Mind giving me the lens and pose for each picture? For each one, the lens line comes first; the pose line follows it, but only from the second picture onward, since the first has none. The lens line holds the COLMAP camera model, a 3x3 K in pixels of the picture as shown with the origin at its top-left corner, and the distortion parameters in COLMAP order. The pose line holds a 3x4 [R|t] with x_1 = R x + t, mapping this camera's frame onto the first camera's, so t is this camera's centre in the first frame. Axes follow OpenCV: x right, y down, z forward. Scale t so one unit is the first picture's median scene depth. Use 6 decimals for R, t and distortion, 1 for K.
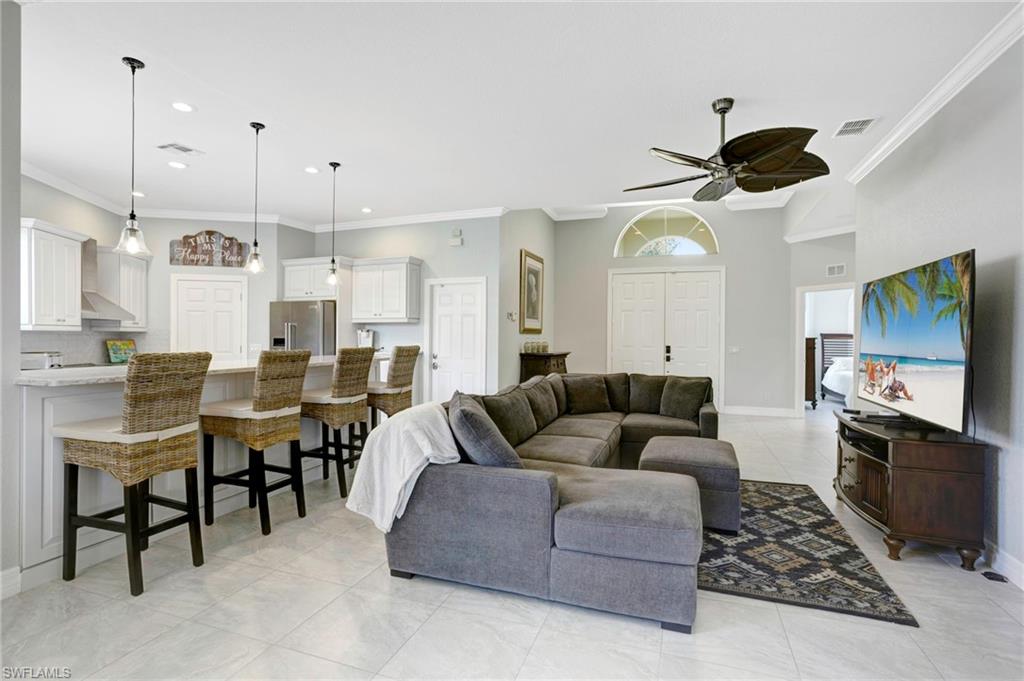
lens RADIAL K [[492.9, 0, 510.9], [0, 492.9, 340.0], [0, 0, 1]] dist [-0.052115, 0.034434]
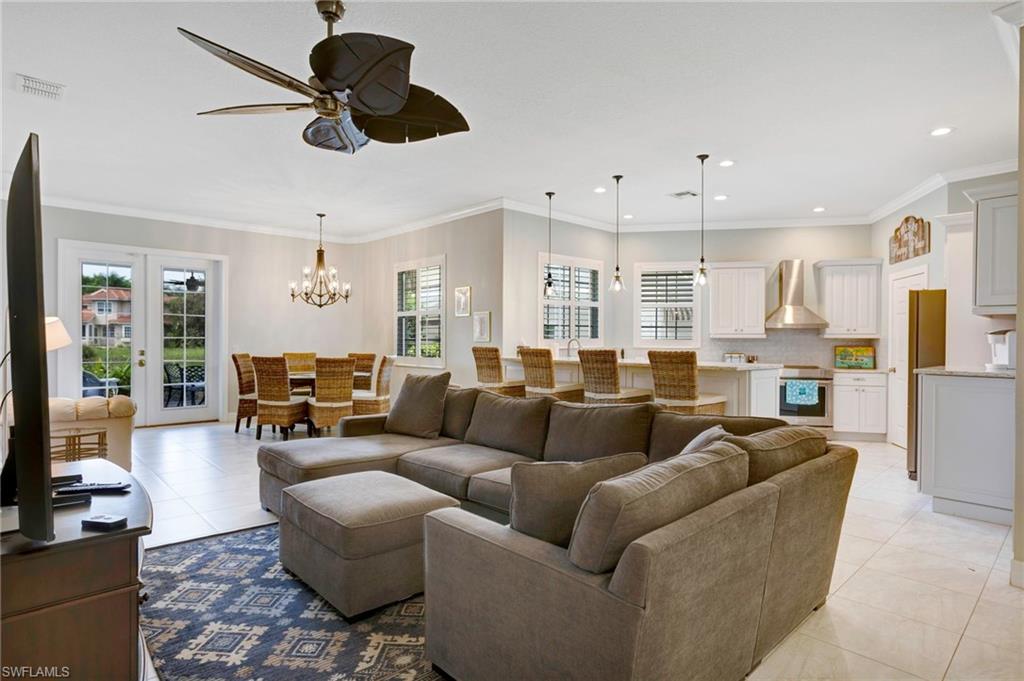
lens RADIAL K [[553.9, 0, 512.0], [0, 553.9, 340.5], [0, 0, 1]] dist [-0.059837, 0.053359]
pose [[-0.458015, -0.006937, -0.888917, 0.697994], [-0.014784, 0.999891, -0.000185, -0.001701], [0.888821, 0.013057, -0.458068, 1.100309]]
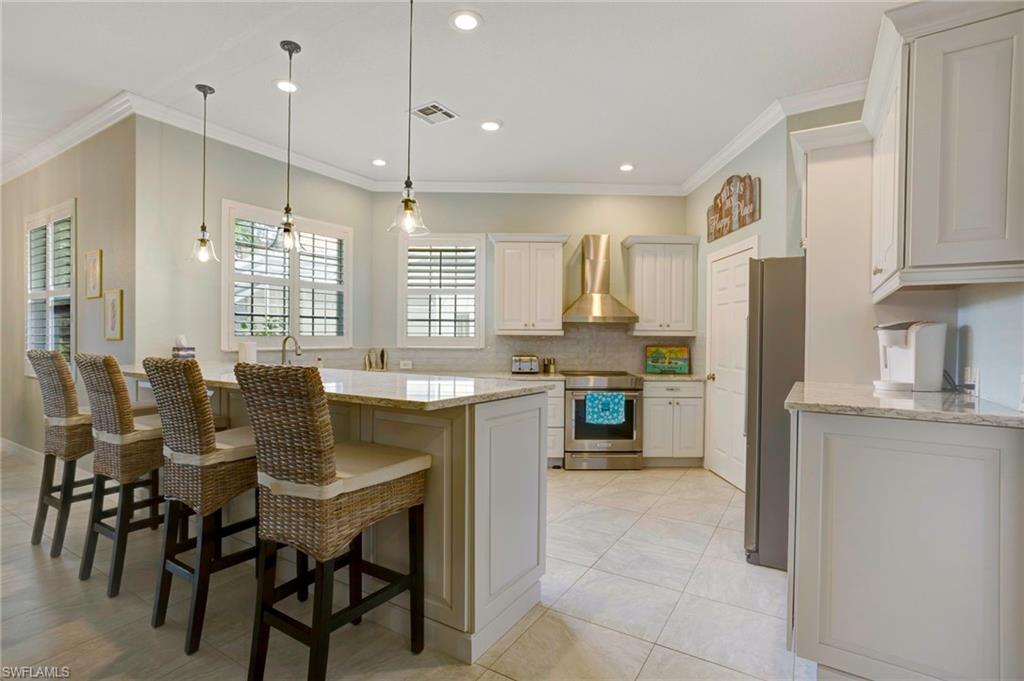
lens RADIAL K [[492.9, 0, 510.9], [0, 492.9, 340.0], [0, 0, 1]] dist [-0.052115, 0.034434]
pose [[-0.214515, -0.003681, -0.976714, 0.084679], [-0.016884, 0.999857, -0.000061, -0.007590], [0.976575, 0.016477, -0.214546, 1.143533]]
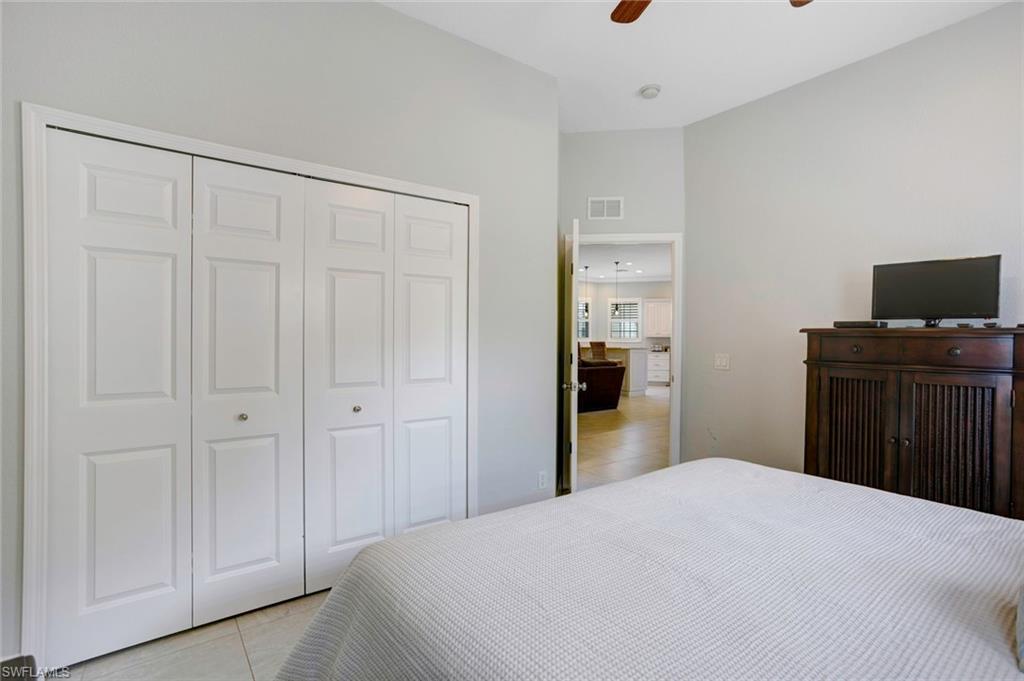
lens RADIAL K [[519.5, 0, 512.0], [0, 519.5, 340.5], [0, 0, 1]] dist [-0.059998, 0.039489]
pose [[-0.545202, -0.003991, -0.838295, 1.839173], [-0.015196, 0.999871, 0.005123, -0.000206], [0.838167, 0.015532, -0.545192, 1.817147]]
